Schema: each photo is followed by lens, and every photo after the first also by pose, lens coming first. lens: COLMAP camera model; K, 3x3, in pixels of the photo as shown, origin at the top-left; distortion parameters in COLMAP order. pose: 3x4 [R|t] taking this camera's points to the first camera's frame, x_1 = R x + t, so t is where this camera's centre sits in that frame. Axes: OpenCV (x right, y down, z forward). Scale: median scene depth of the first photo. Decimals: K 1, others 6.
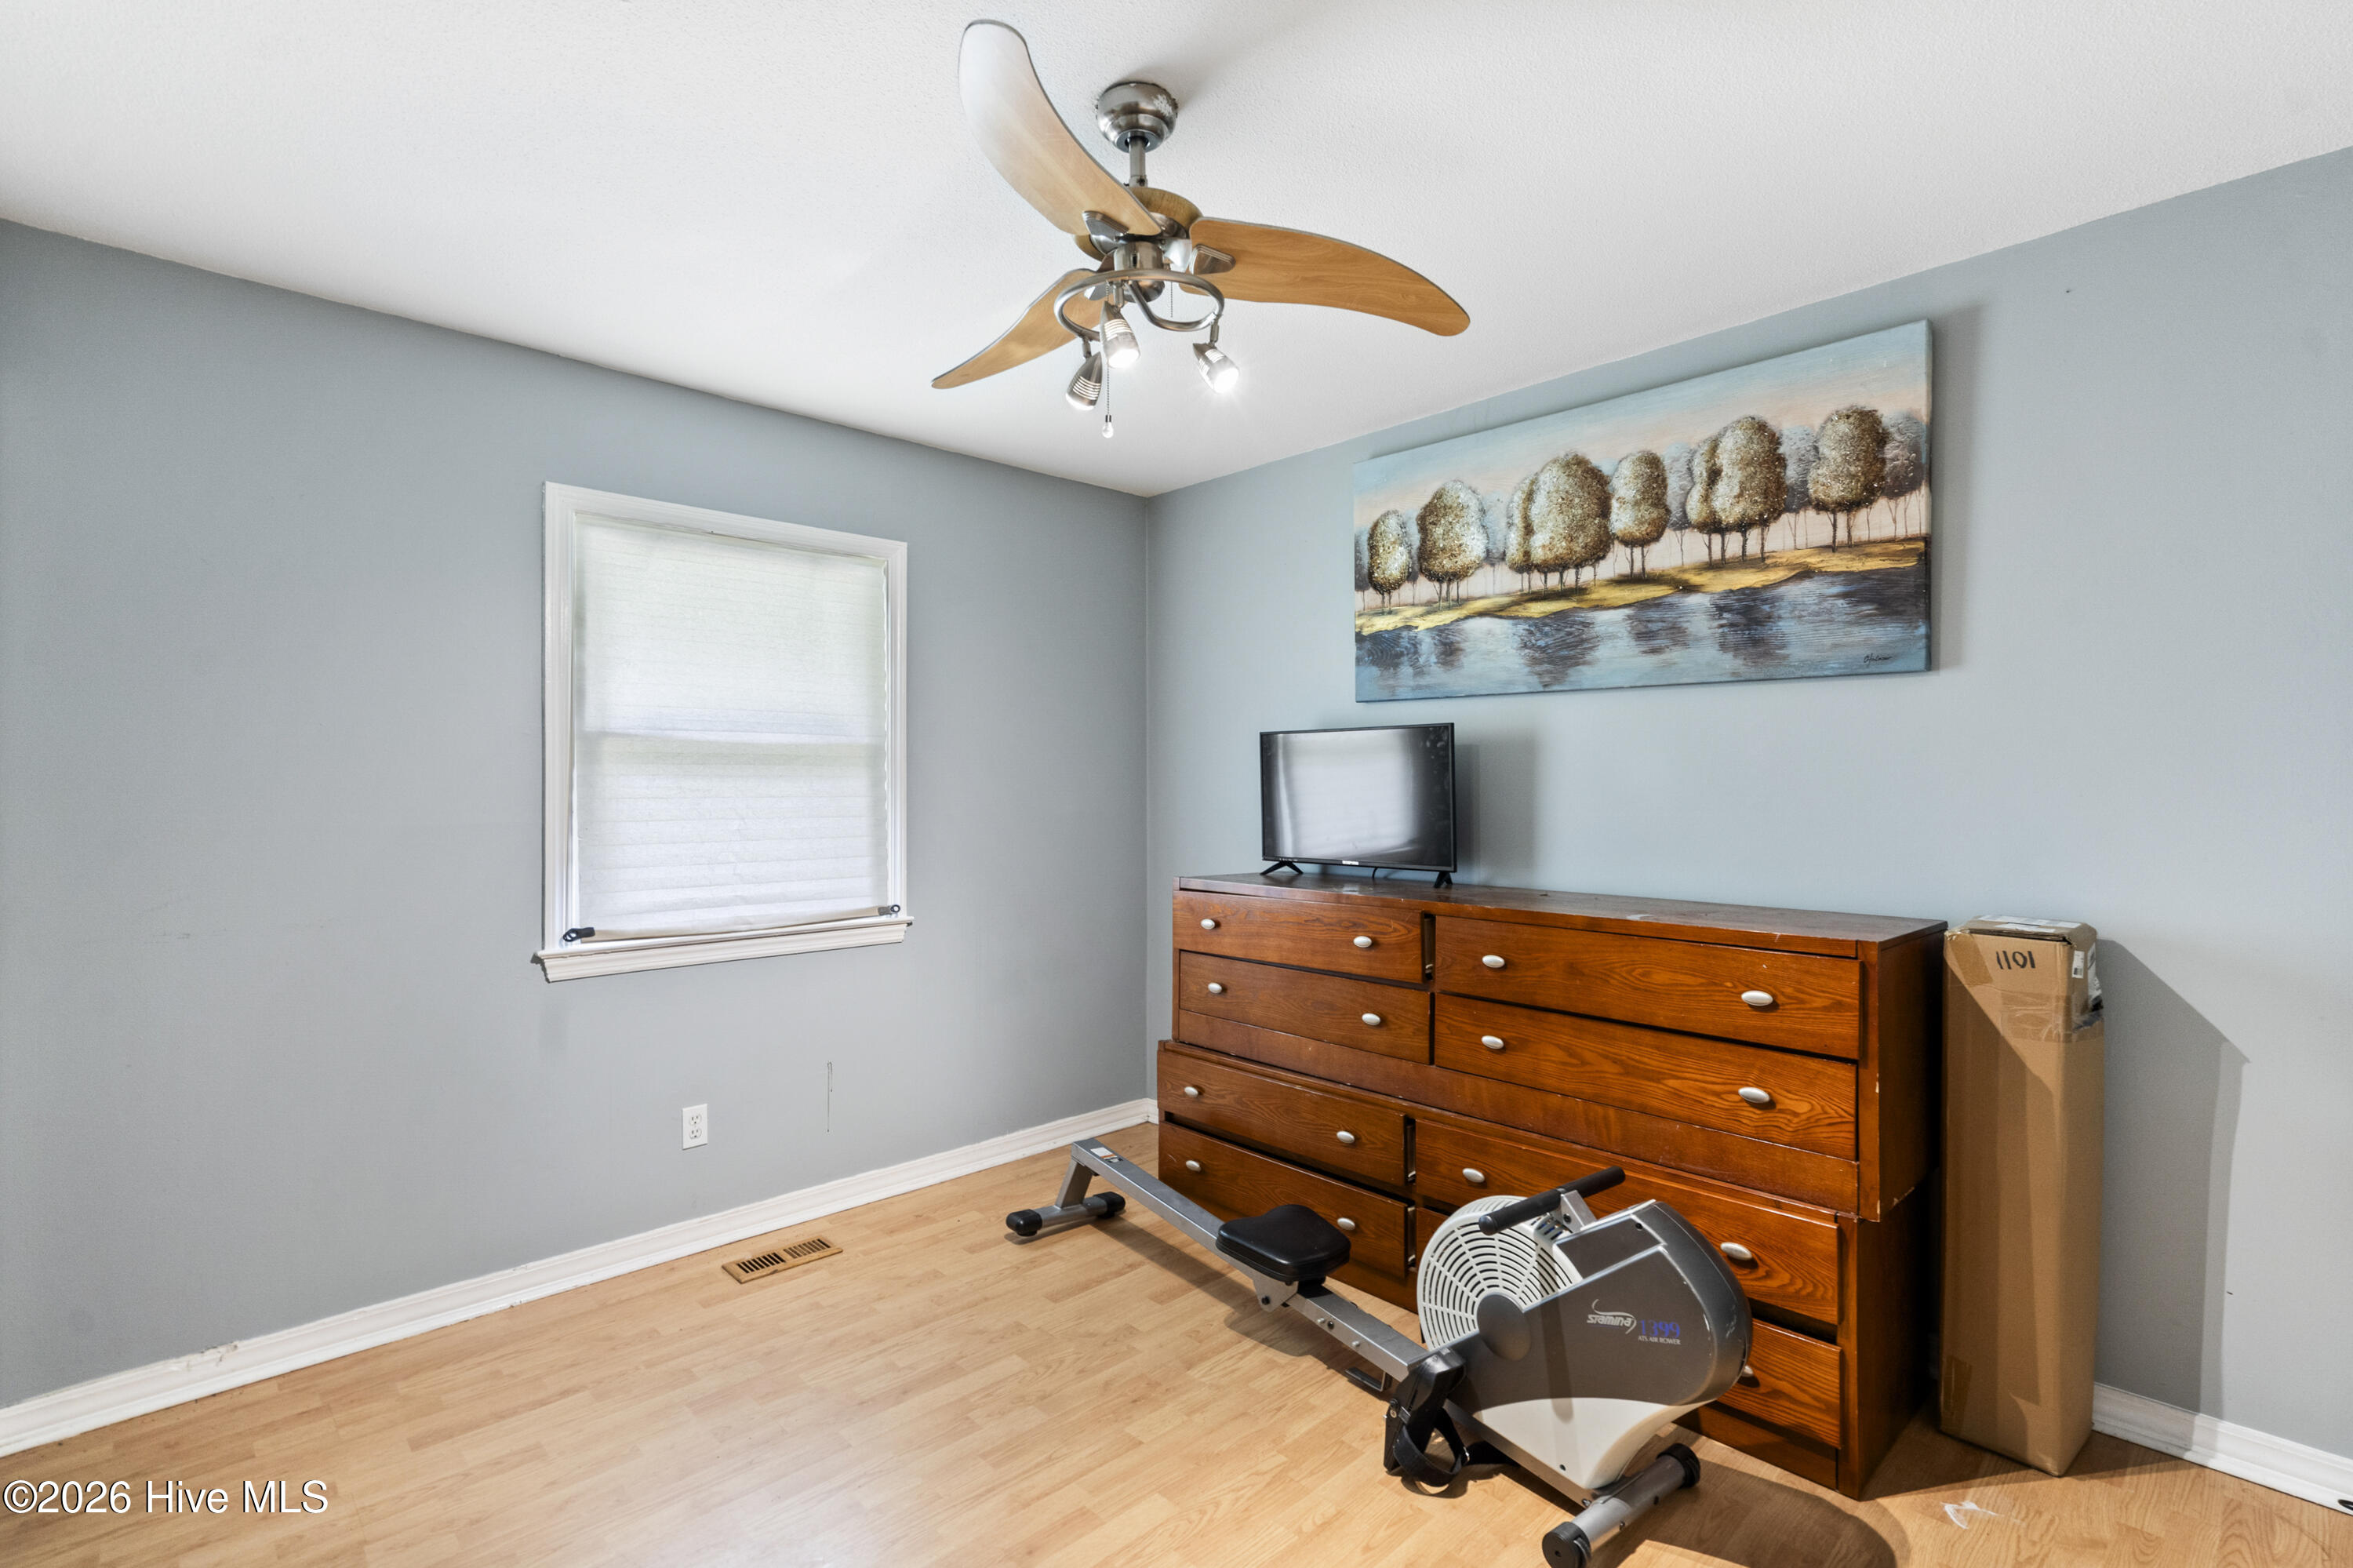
lens RADIAL K [[1080.7, 0, 1167.3], [0, 1080.7, 781.9], [0, 0, 1]] dist [-0.001028, -0.000002]
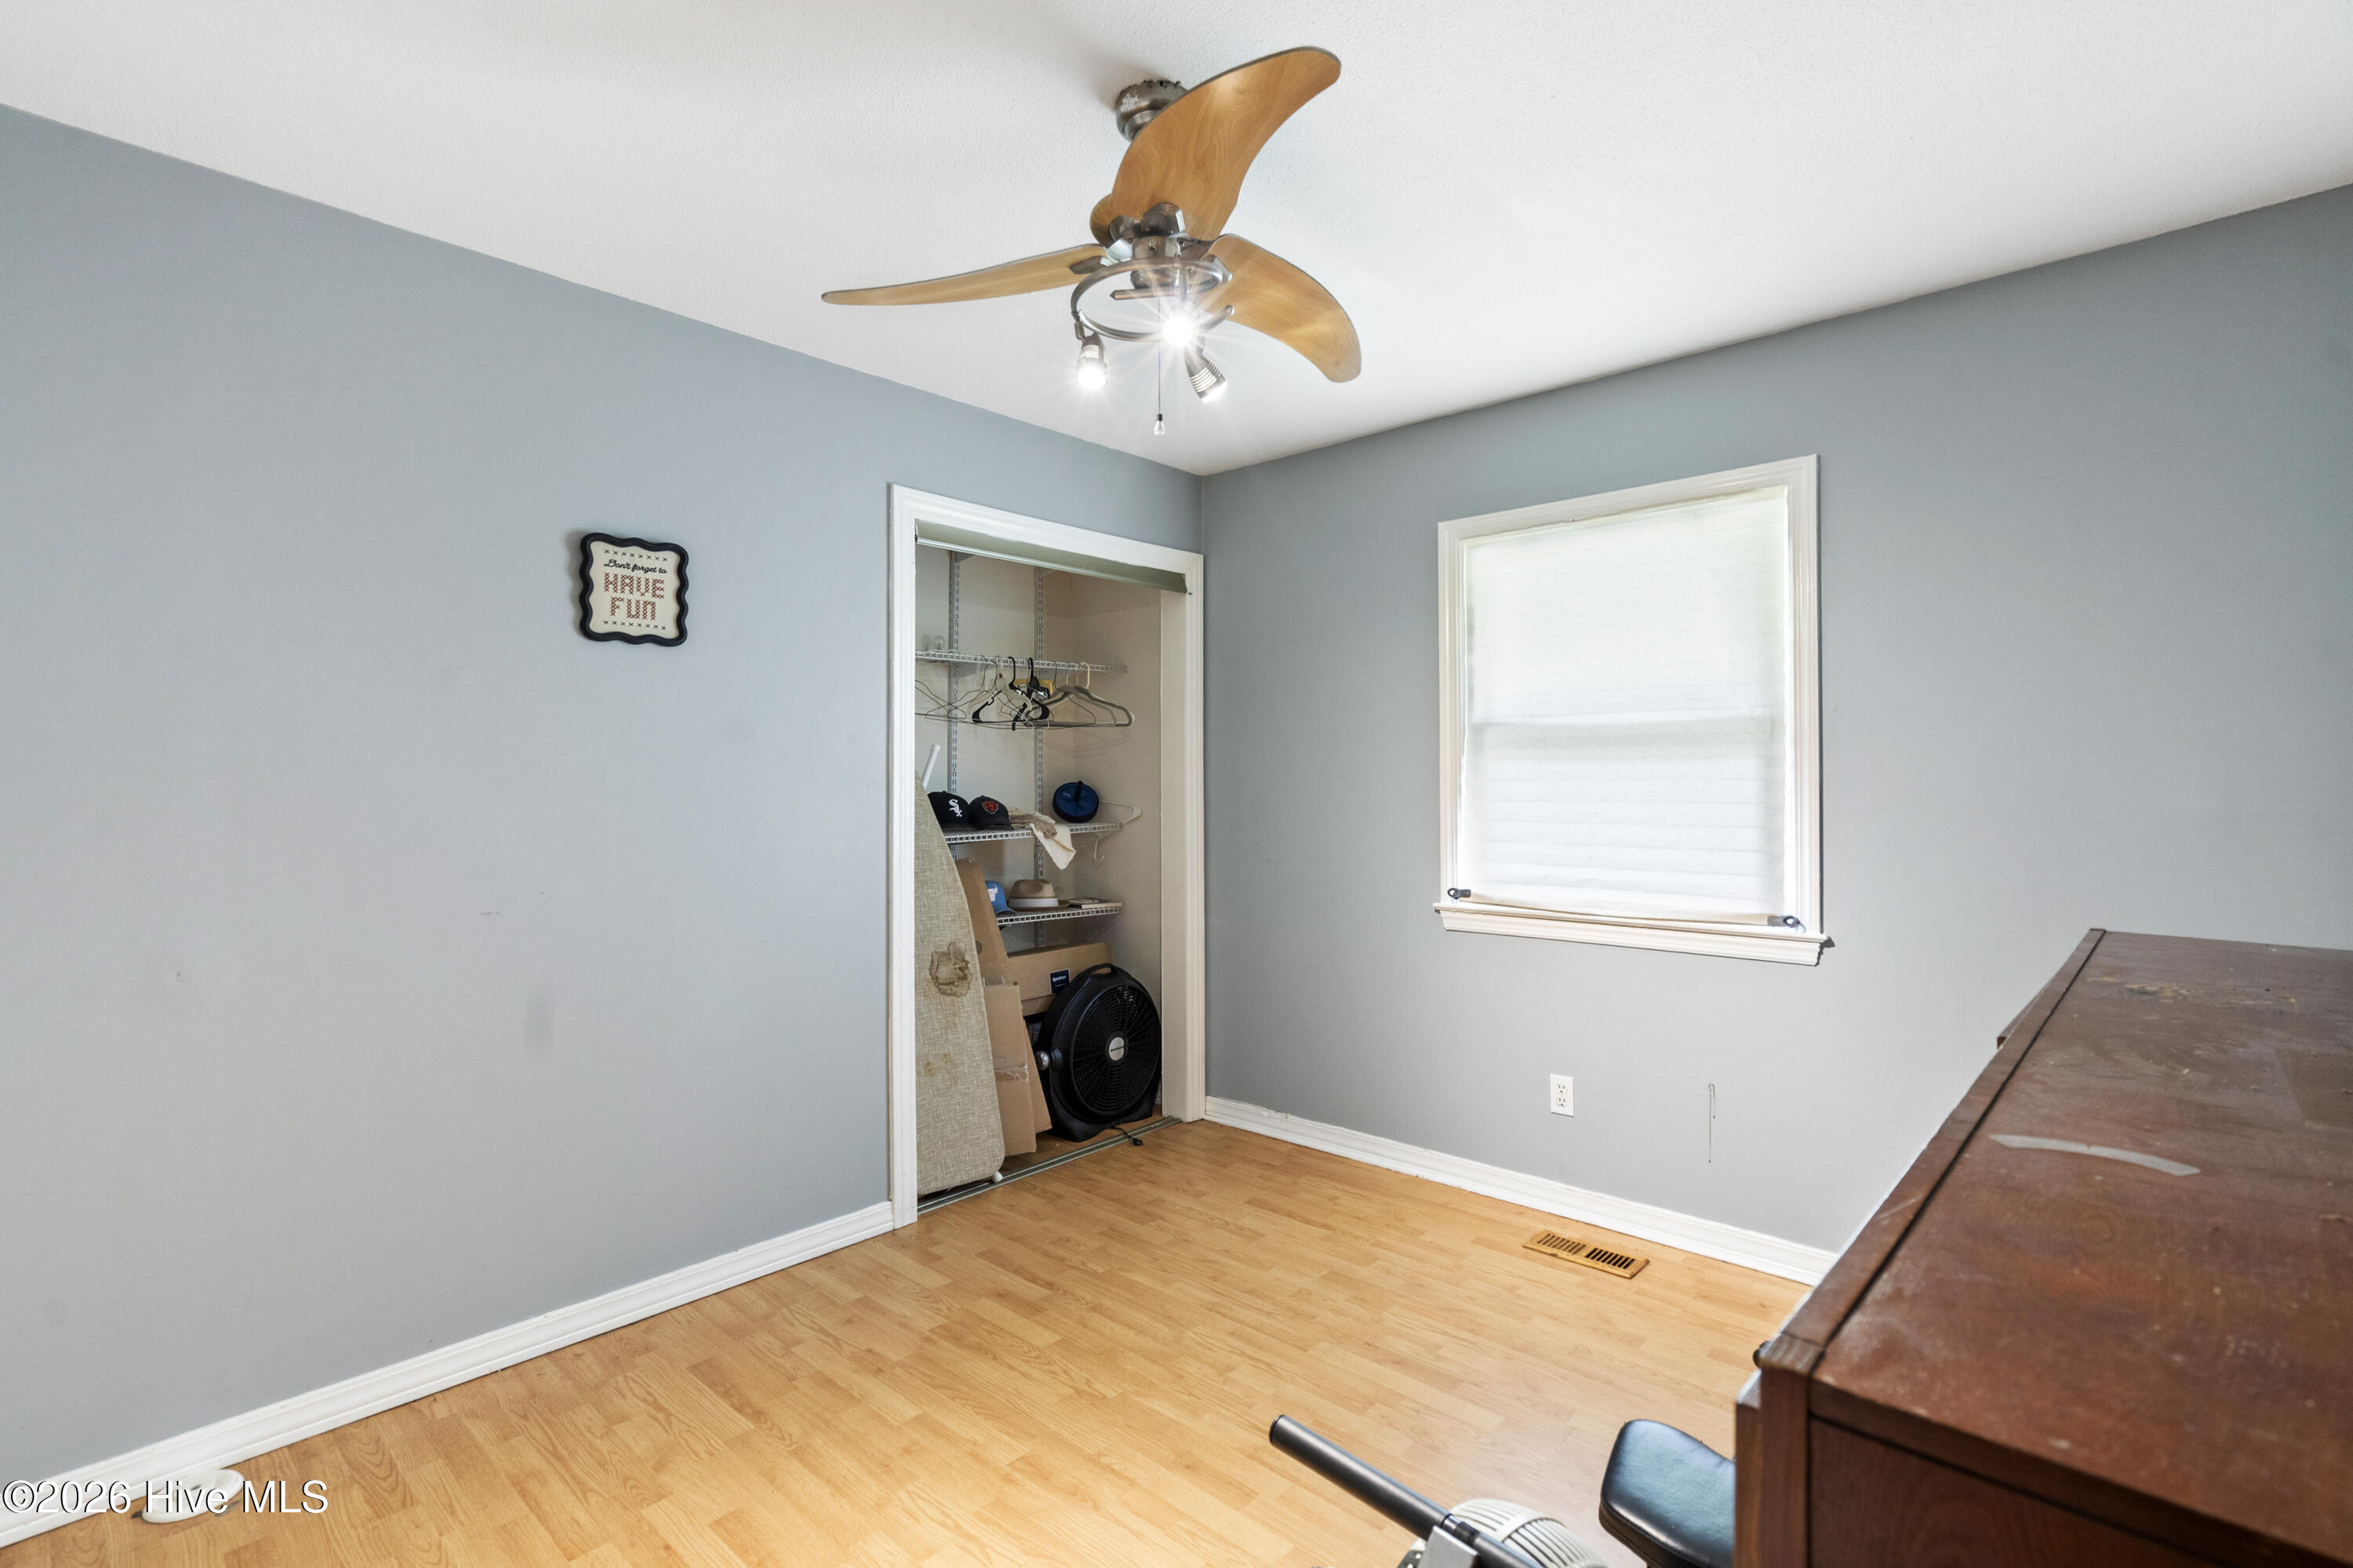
lens RADIAL K [[1080.7, 0, 1167.3], [0, 1080.7, 781.9], [0, 0, 1]] dist [-0.001028, -0.000002]
pose [[0.070664, 0.002634, -0.997497, 0.606495], [0.005984, 0.999977, 0.003065, 0.011199], [0.997482, -0.006186, 0.070647, 0.575972]]
